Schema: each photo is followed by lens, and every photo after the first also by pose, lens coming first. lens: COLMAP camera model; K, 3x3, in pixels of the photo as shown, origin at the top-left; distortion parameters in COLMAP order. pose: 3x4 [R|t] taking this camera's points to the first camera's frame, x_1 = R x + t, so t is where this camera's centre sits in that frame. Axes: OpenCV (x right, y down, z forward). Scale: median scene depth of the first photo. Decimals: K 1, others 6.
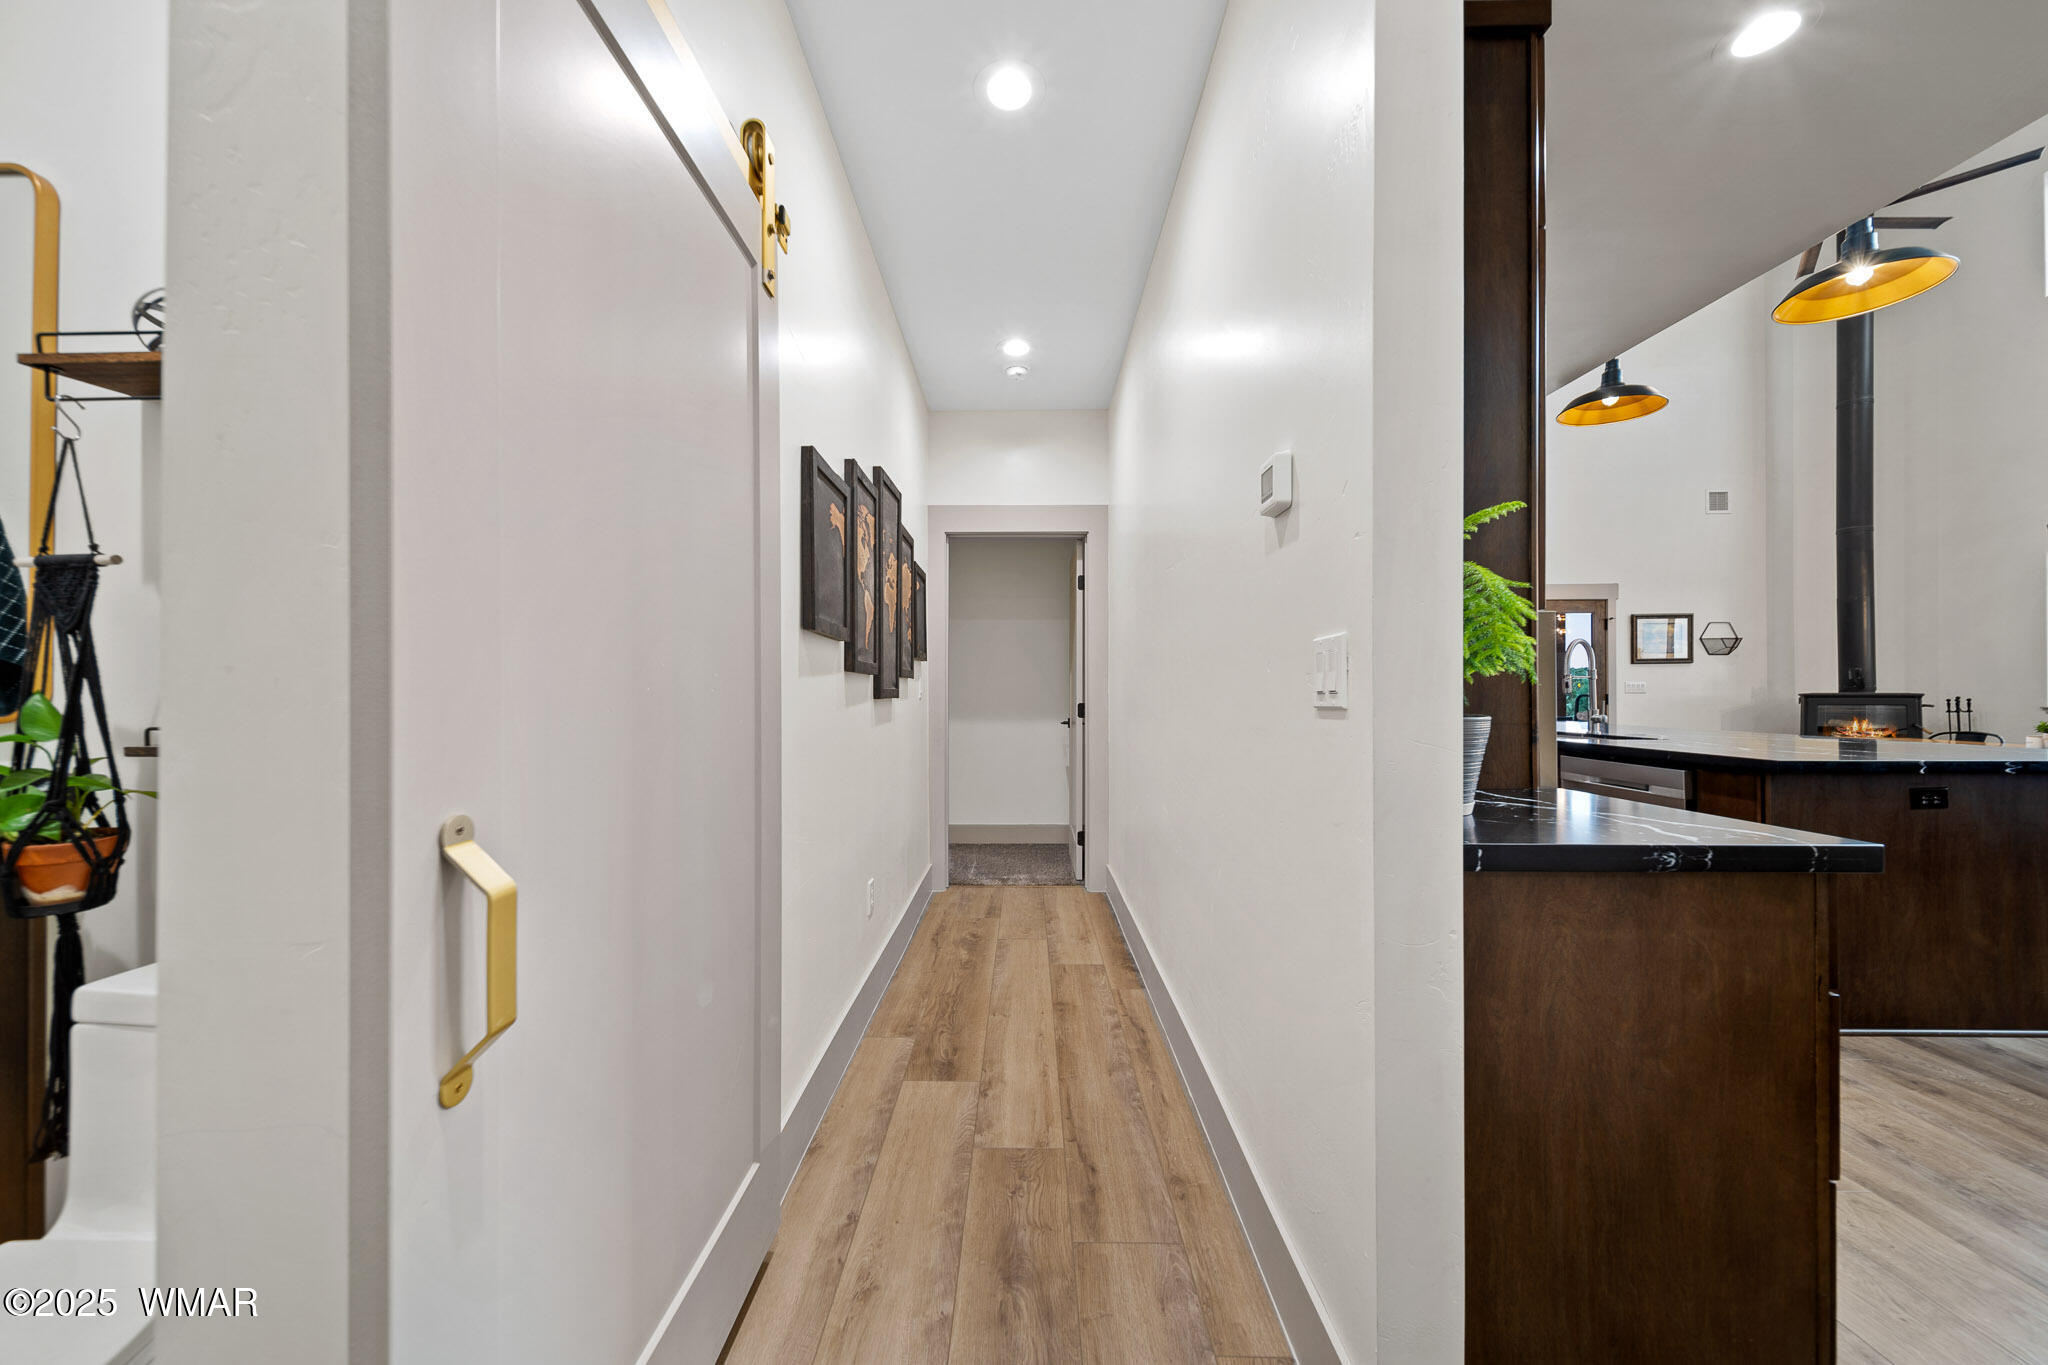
lens RADIAL K [[742.9, 0, 1026.0], [0, 742.9, 687.0], [0, 0, 1]] dist [0.012856, 0.000316]
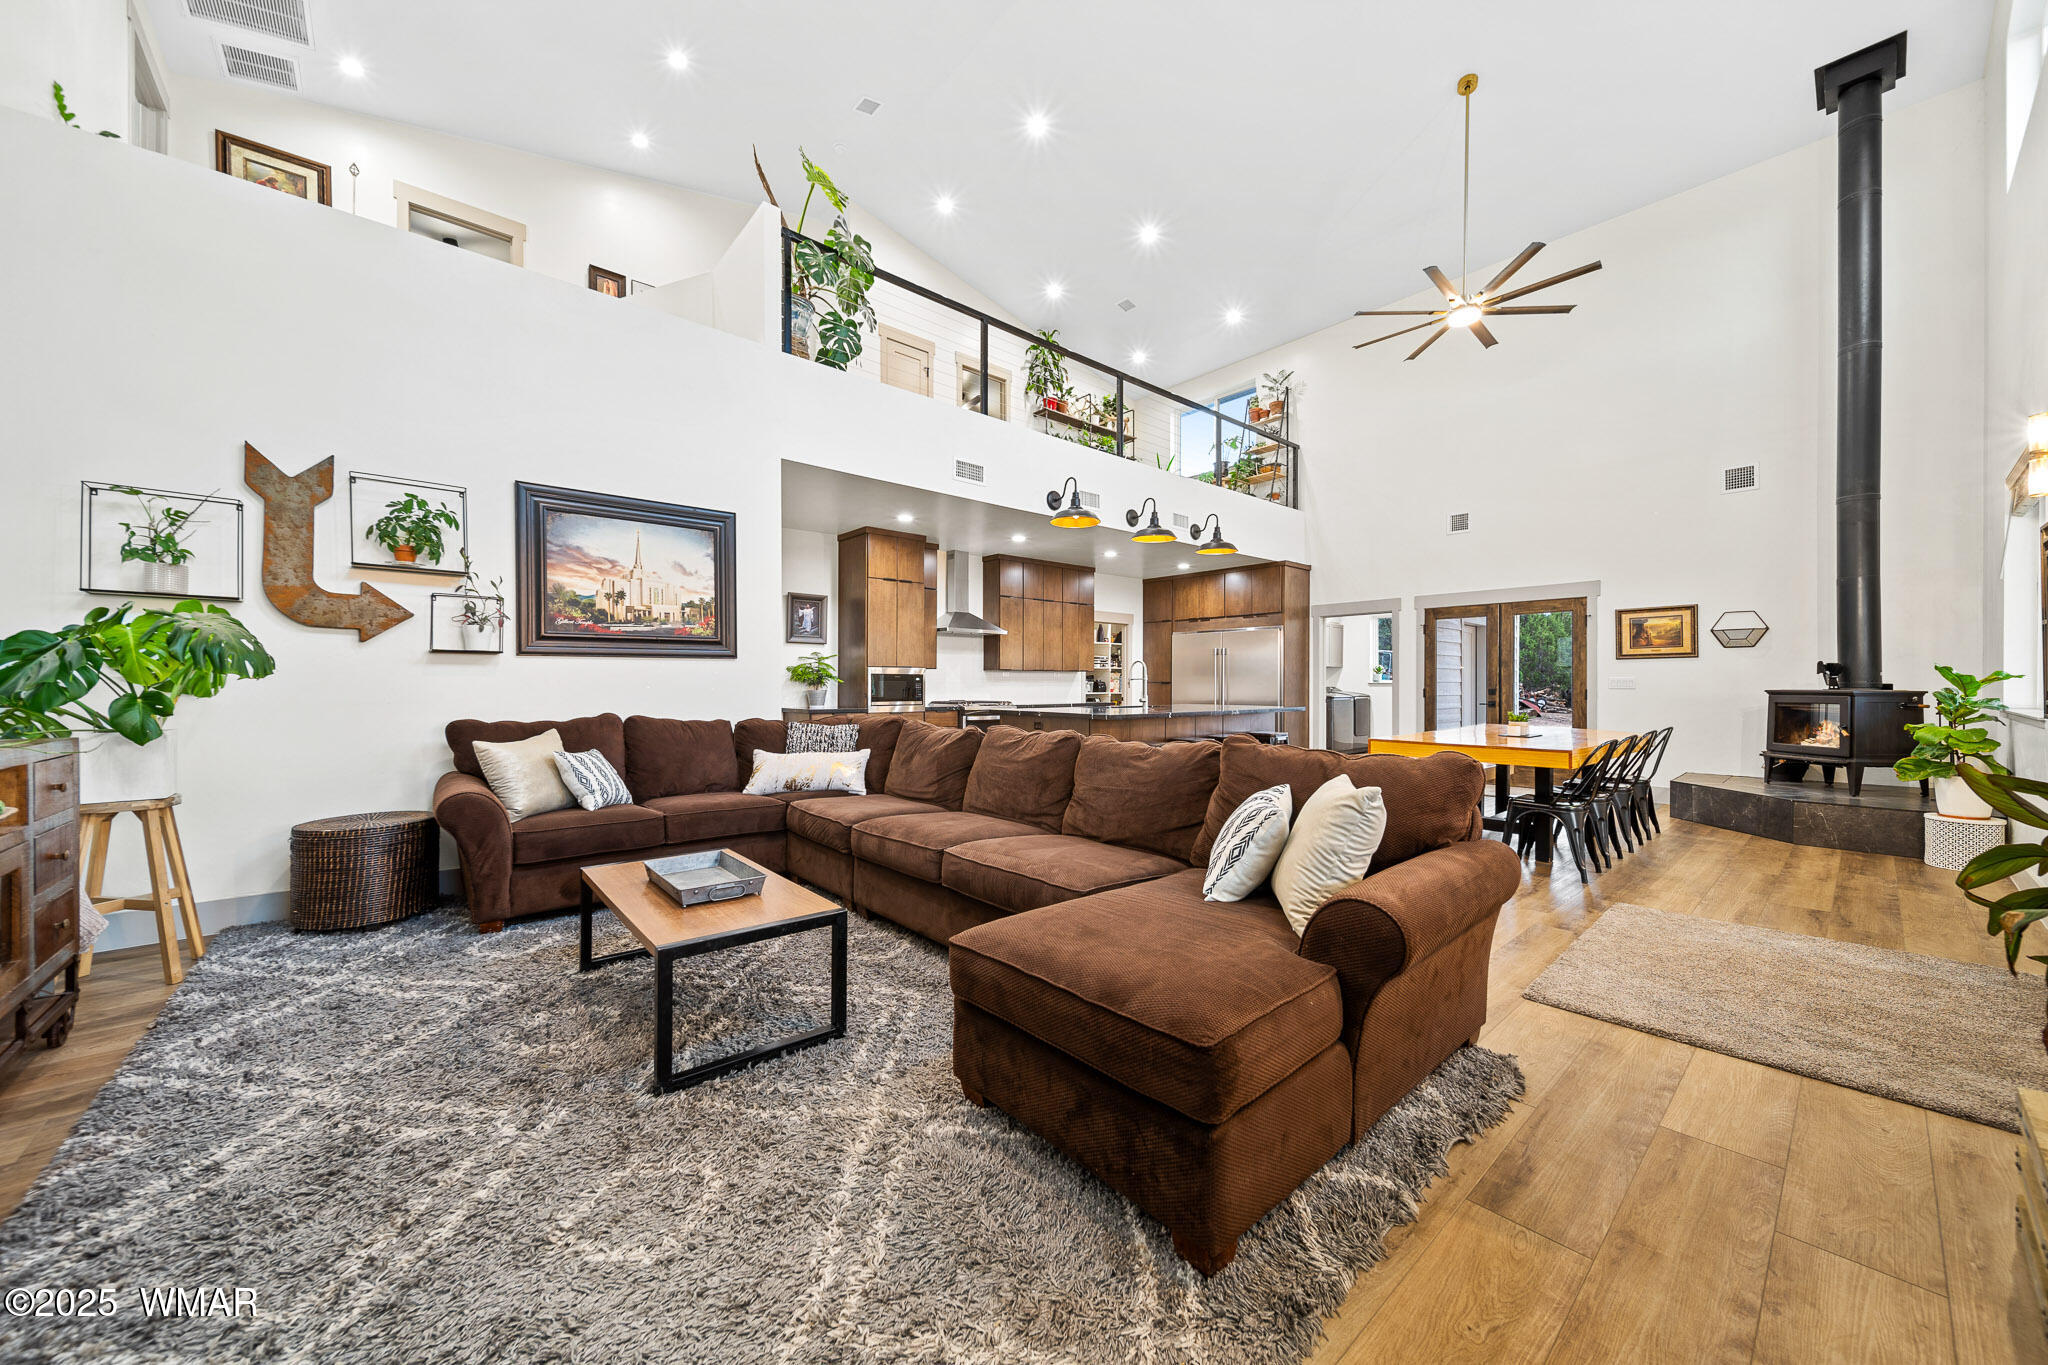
lens RADIAL K [[723.7, 0, 1006.6], [0, 723.7, 684.4], [0, 0, 1]] dist [0.006351, -0.002086]
pose [[0.635040, 0.003958, -0.772469, 1.119783], [0.002271, 0.999973, 0.006990, -0.006448], [0.772476, -0.006193, 0.635013, -0.261558]]
